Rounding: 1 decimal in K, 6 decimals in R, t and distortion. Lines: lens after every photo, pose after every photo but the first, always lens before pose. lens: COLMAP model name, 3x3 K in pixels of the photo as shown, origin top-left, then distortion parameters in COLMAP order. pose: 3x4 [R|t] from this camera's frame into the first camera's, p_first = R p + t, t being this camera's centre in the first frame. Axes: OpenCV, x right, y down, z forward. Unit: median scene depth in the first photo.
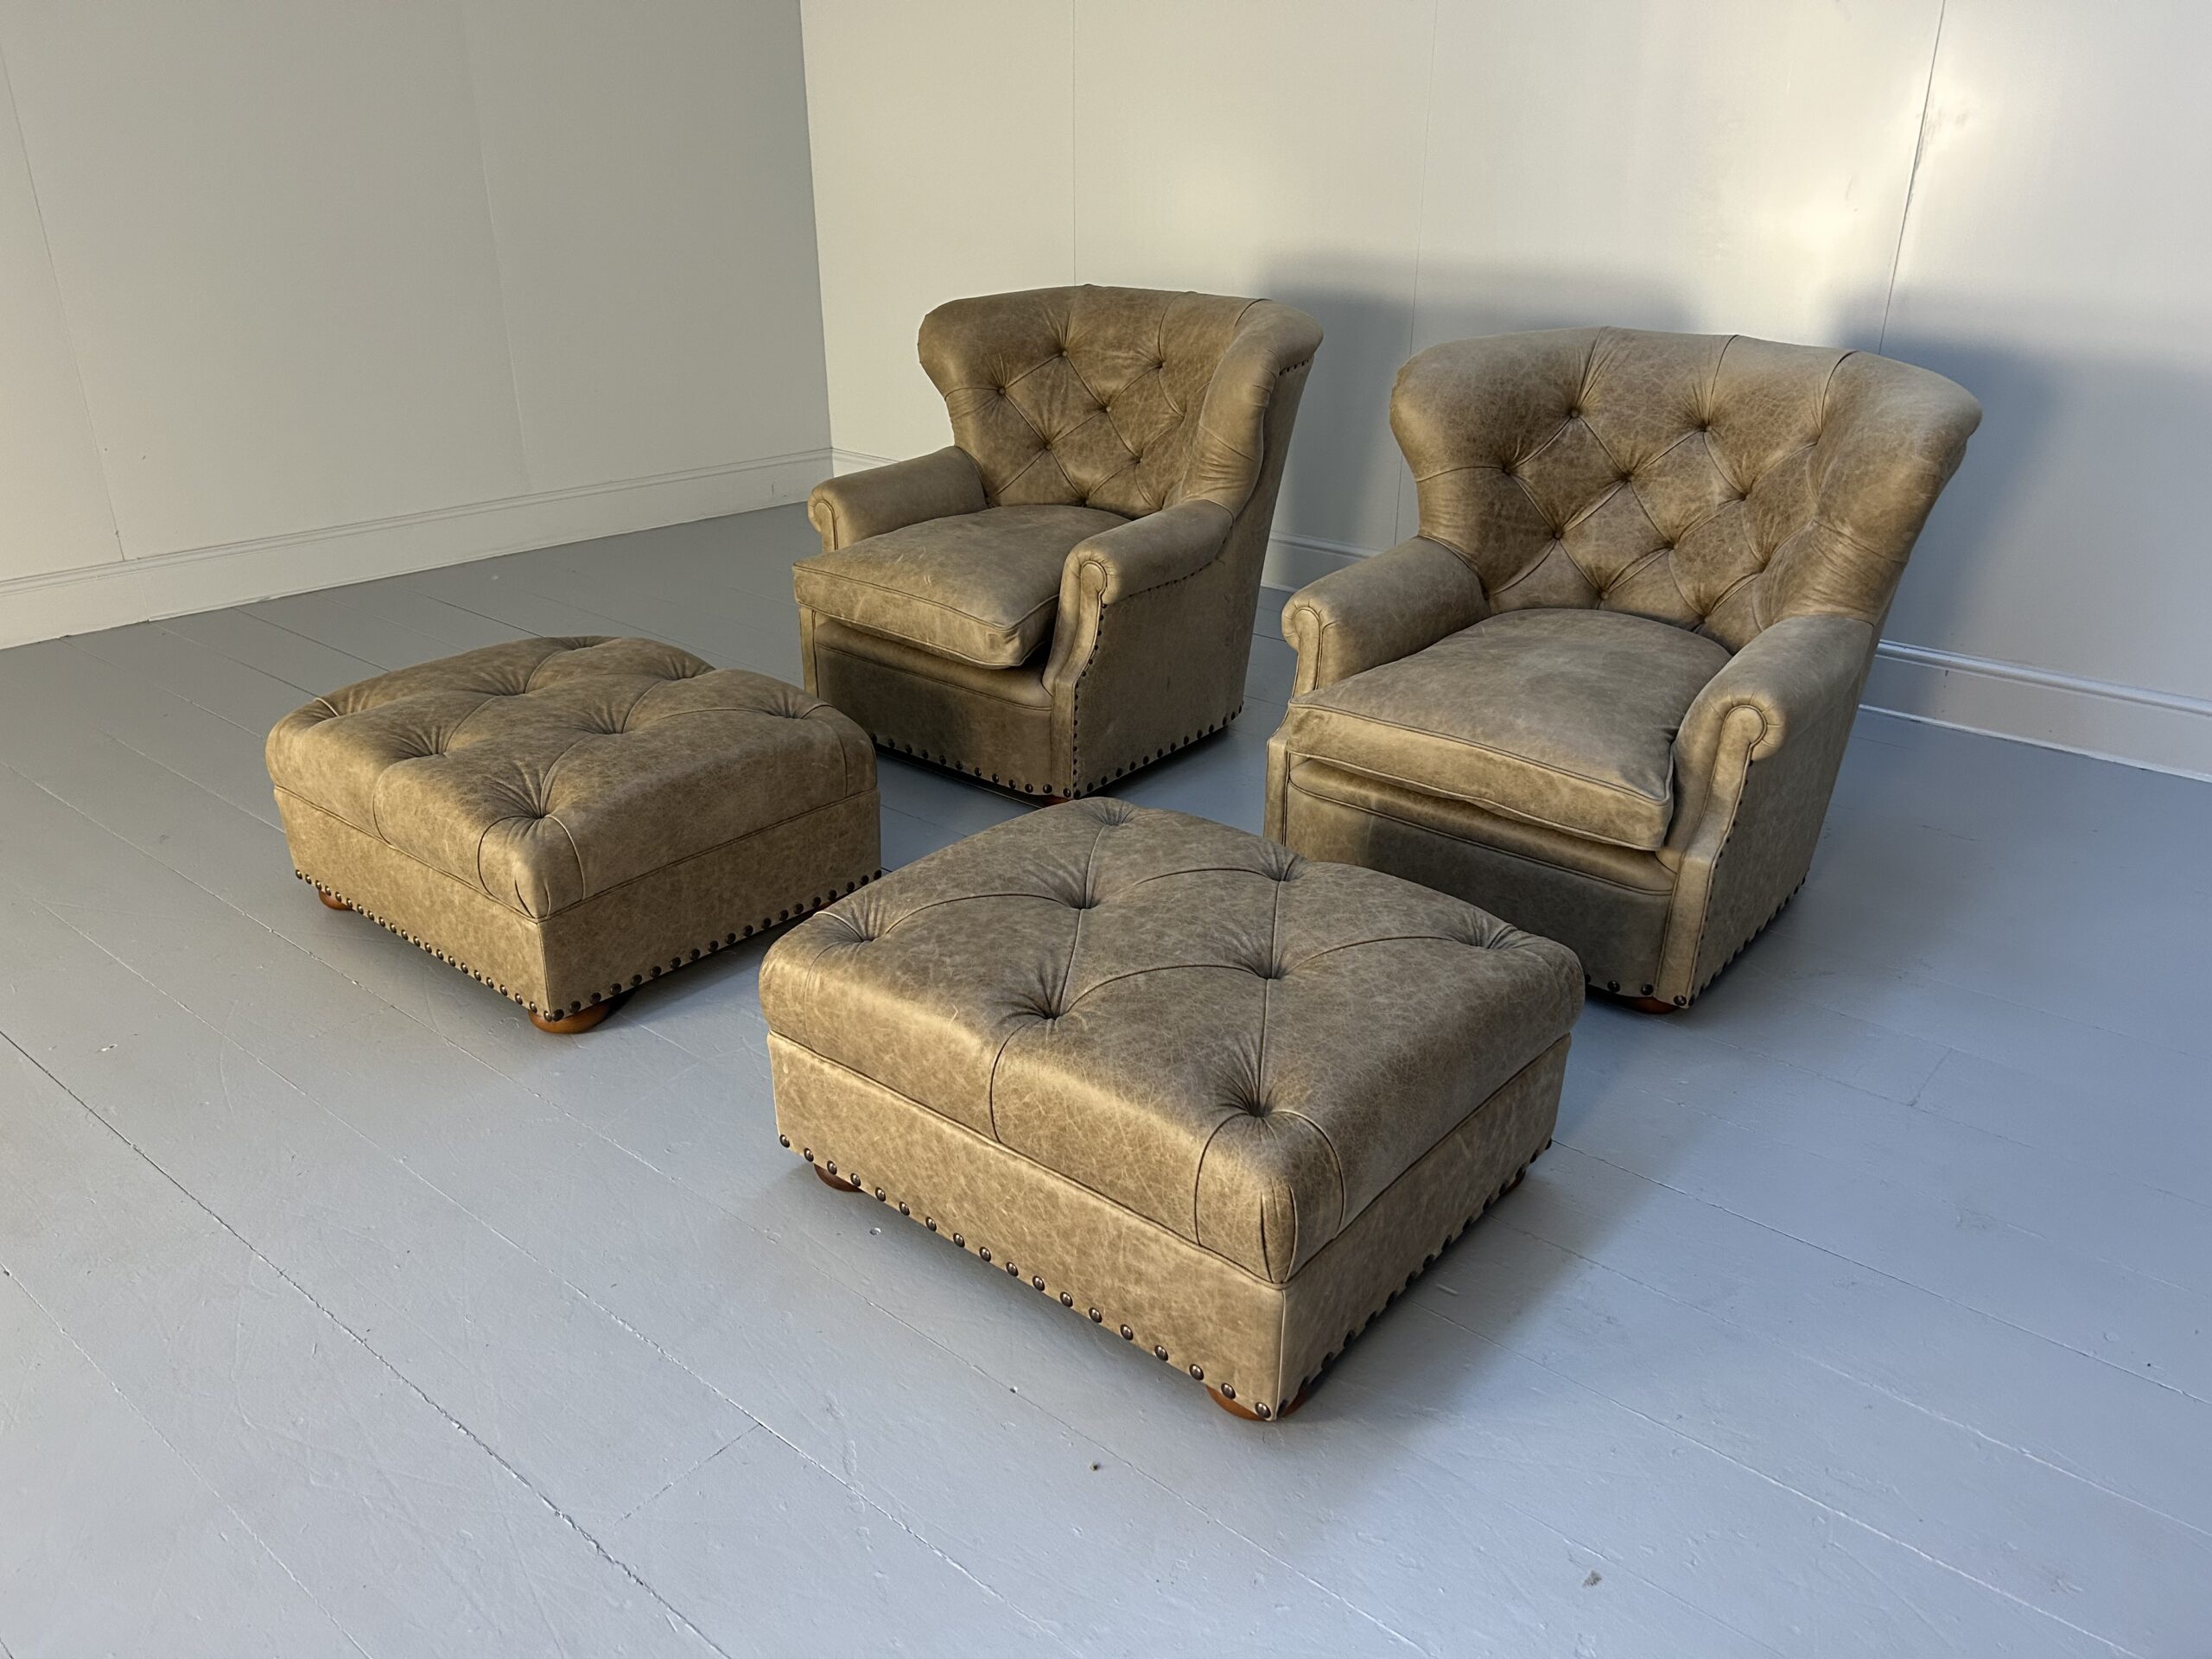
lens RADIAL K [[1654.4, 0, 1109.5], [0, 1654.4, 842.1], [0, 0, 1]] dist [0.174767, -0.437386]
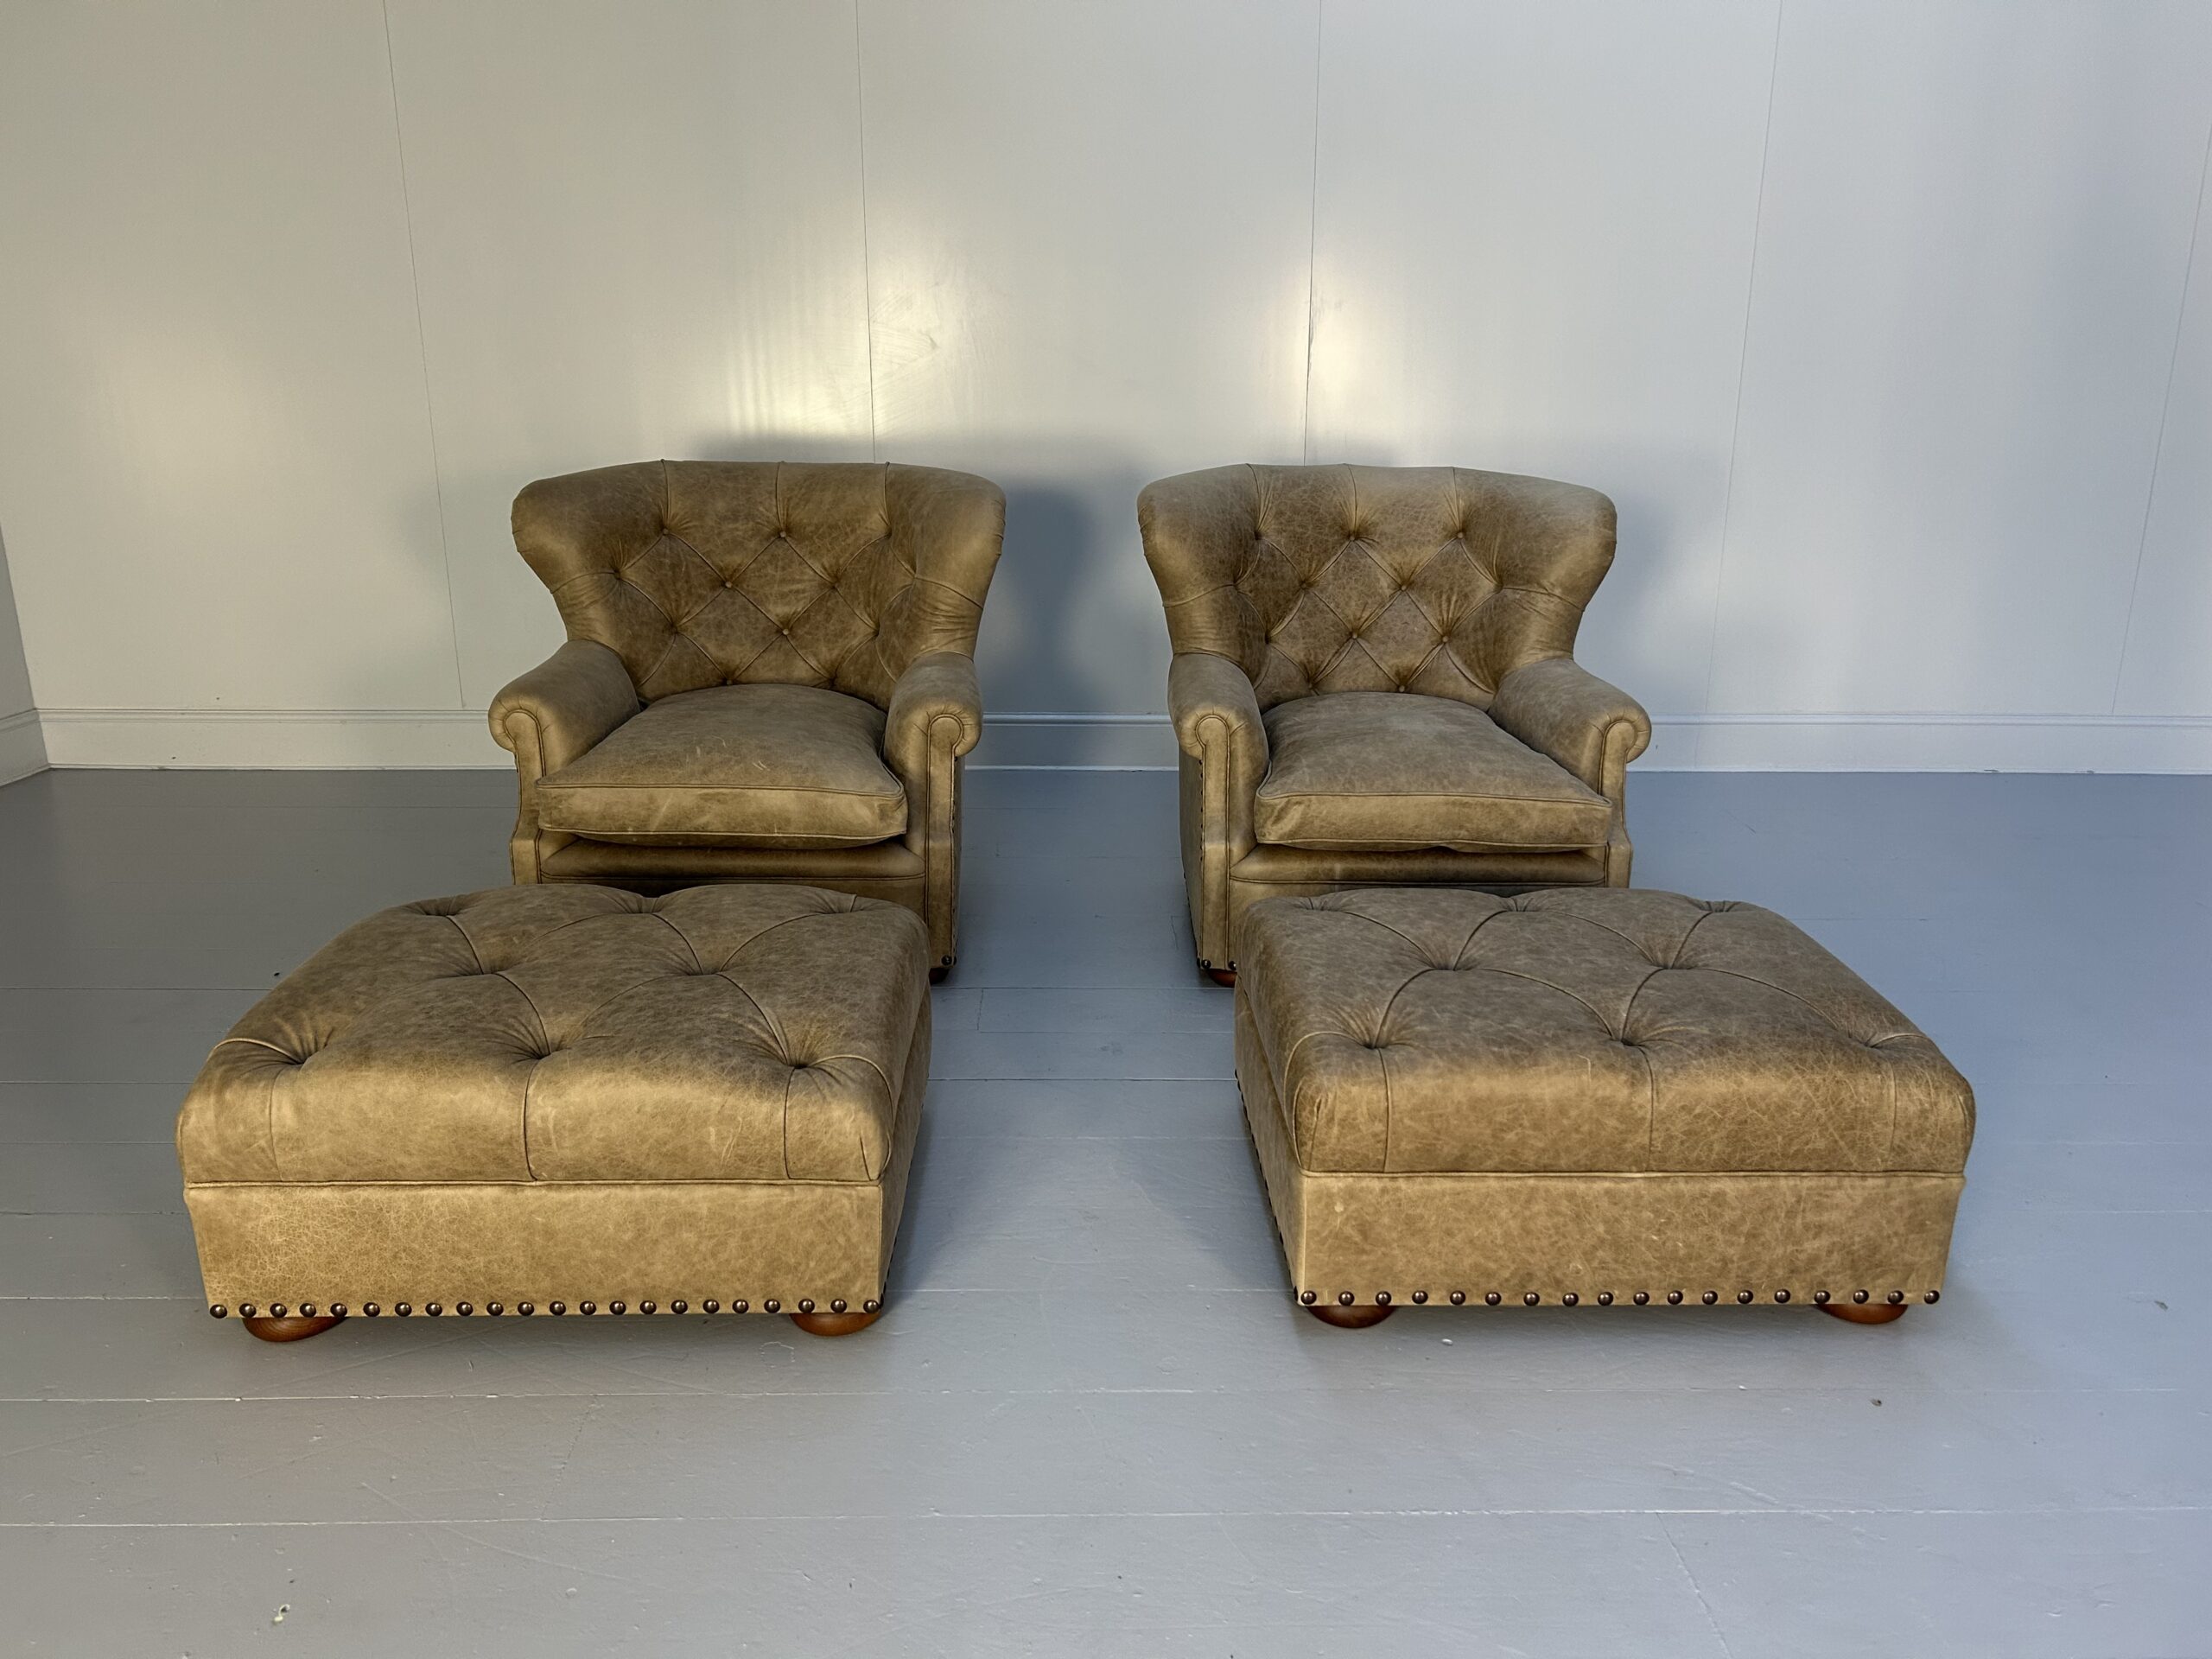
lens RADIAL K [[1658.8, 0, 1107.5], [0, 1658.8, 850.3], [0, 0, 1]] dist [0.072732, -0.134533]
pose [[0.748453, -0.187438, 0.636148, -0.566972], [0.263352, 0.964357, -0.025700, -0.044078], [-0.608657, 0.186766, 0.771139, 0.220777]]
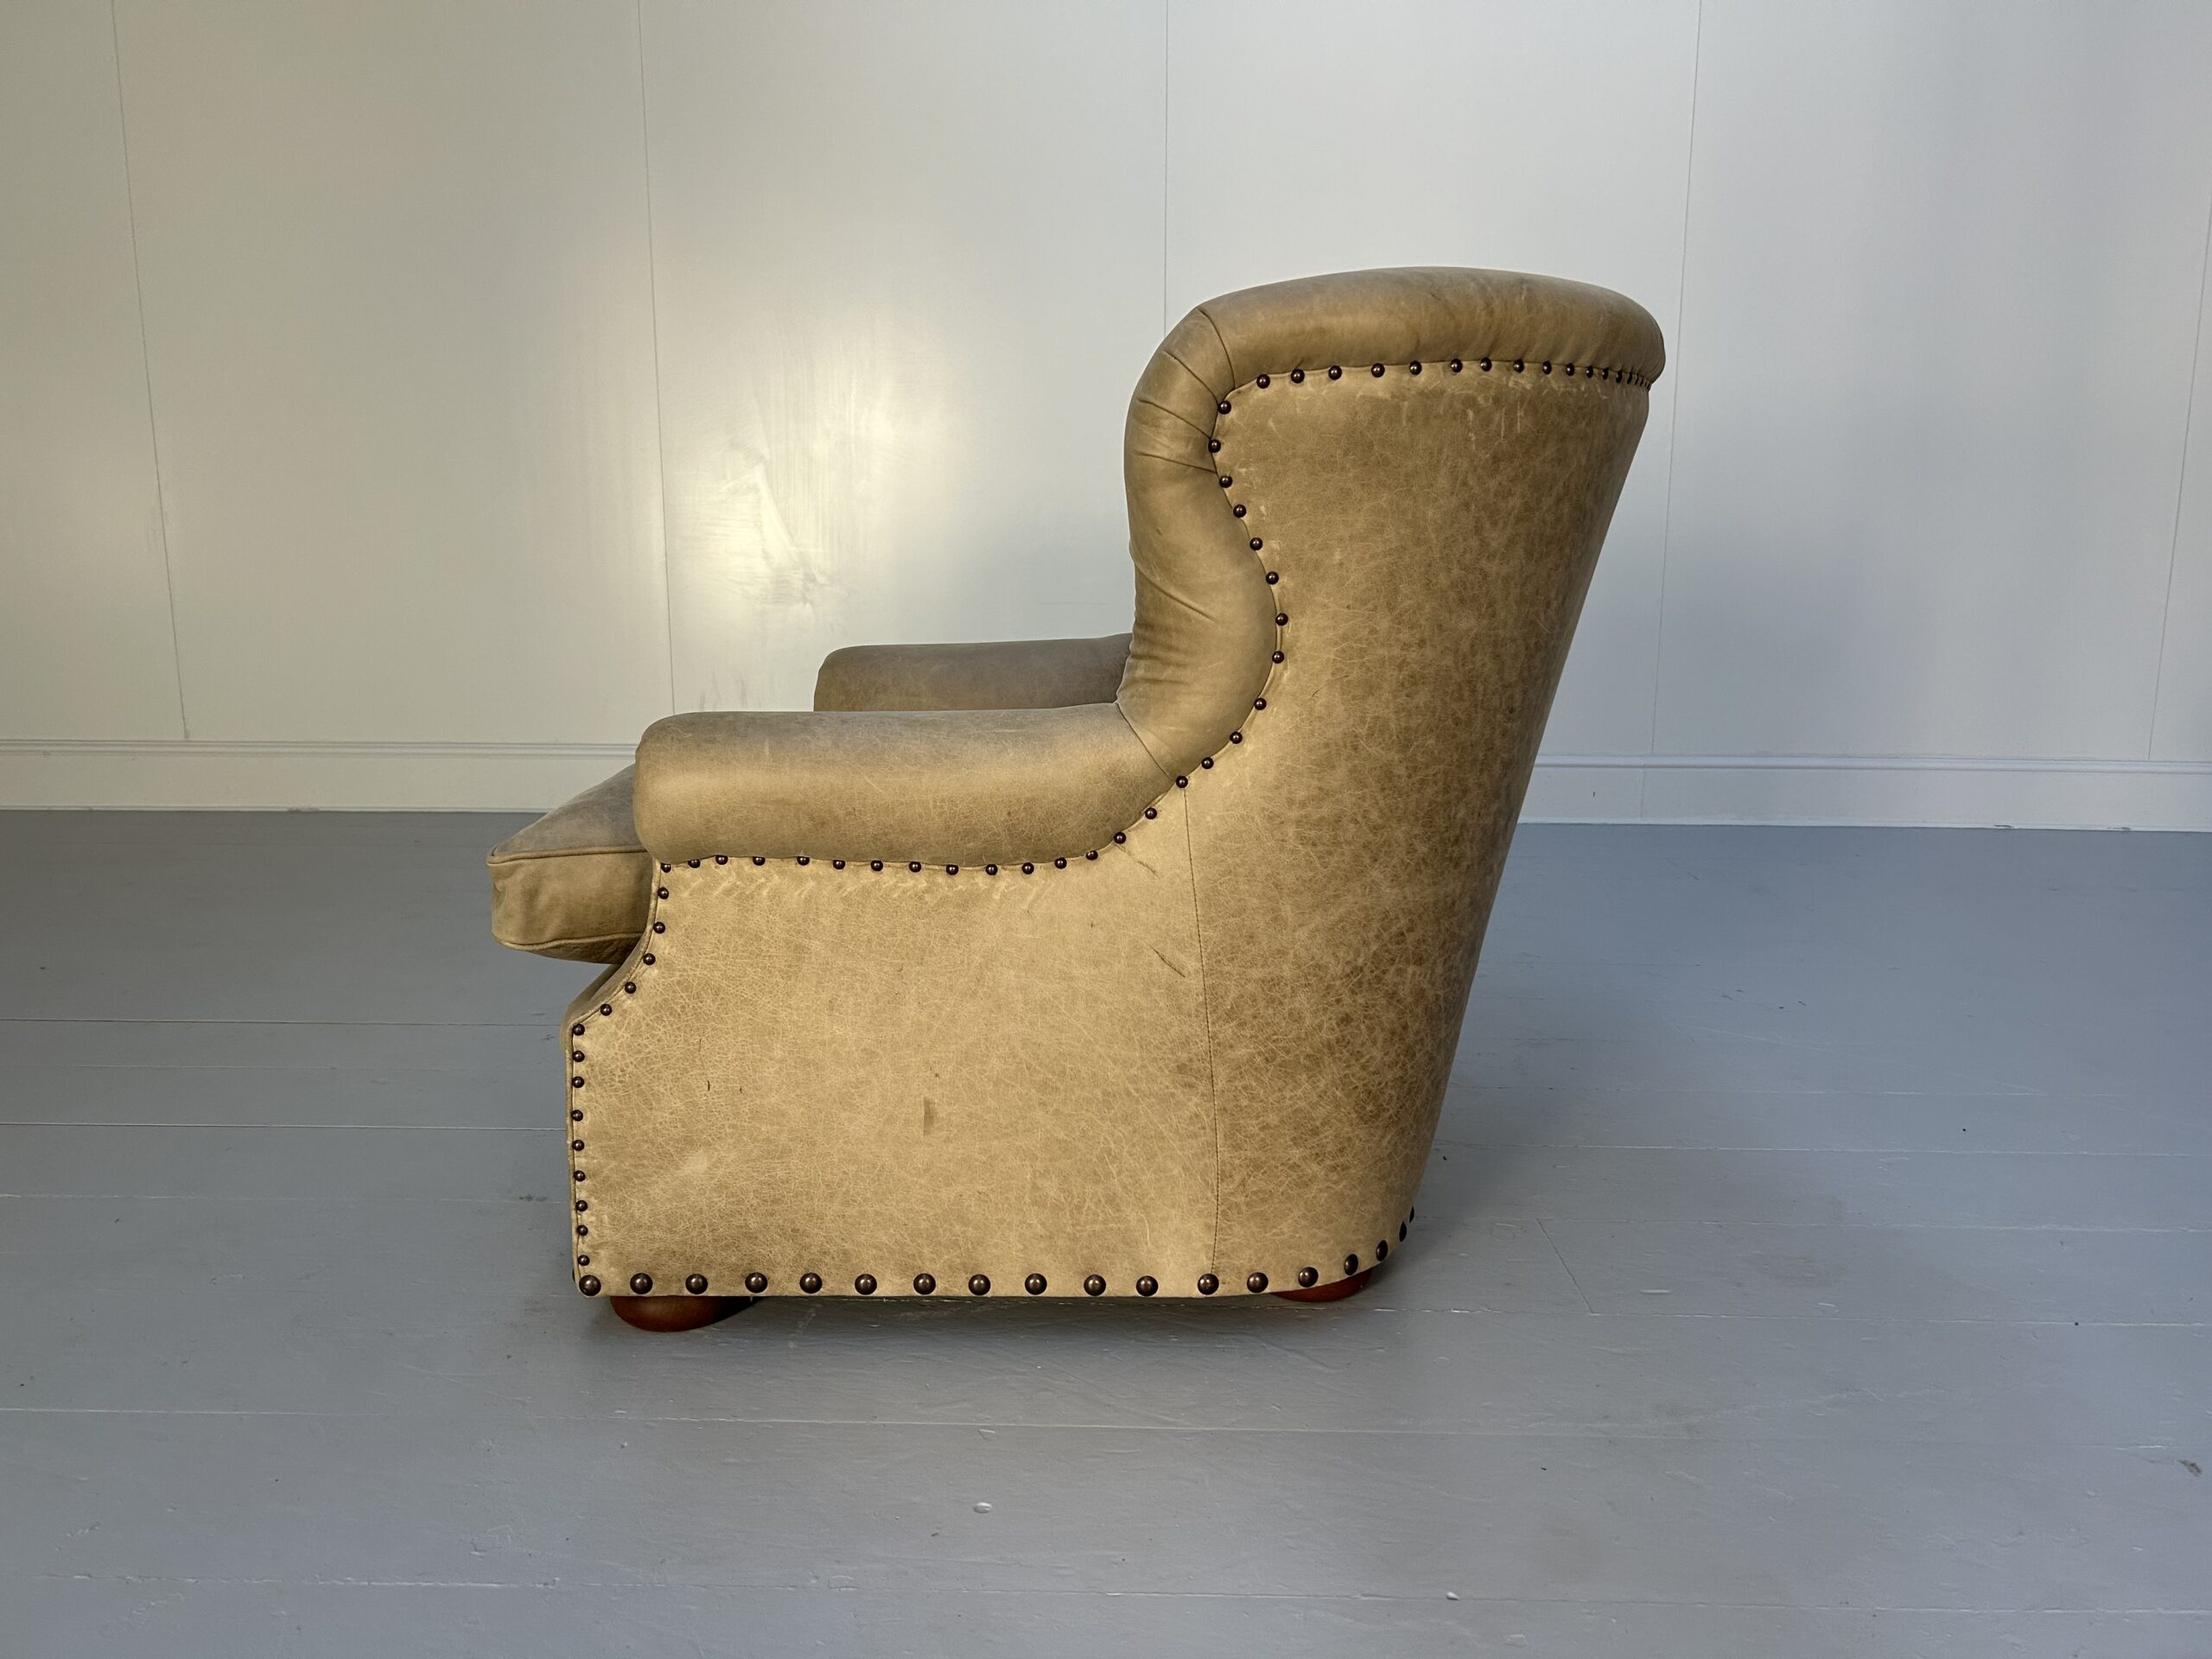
lens RADIAL K [[1656.4, 0, 1099.7], [0, 1656.4, 839.4], [0, 0, 1]] dist [0.191542, -0.556638]
pose [[0.611935, 0.146776, -0.777169, 0.403387], [-0.329621, 0.940554, -0.081908, -0.152974], [0.718947, 0.306294, 0.623939, 0.824771]]
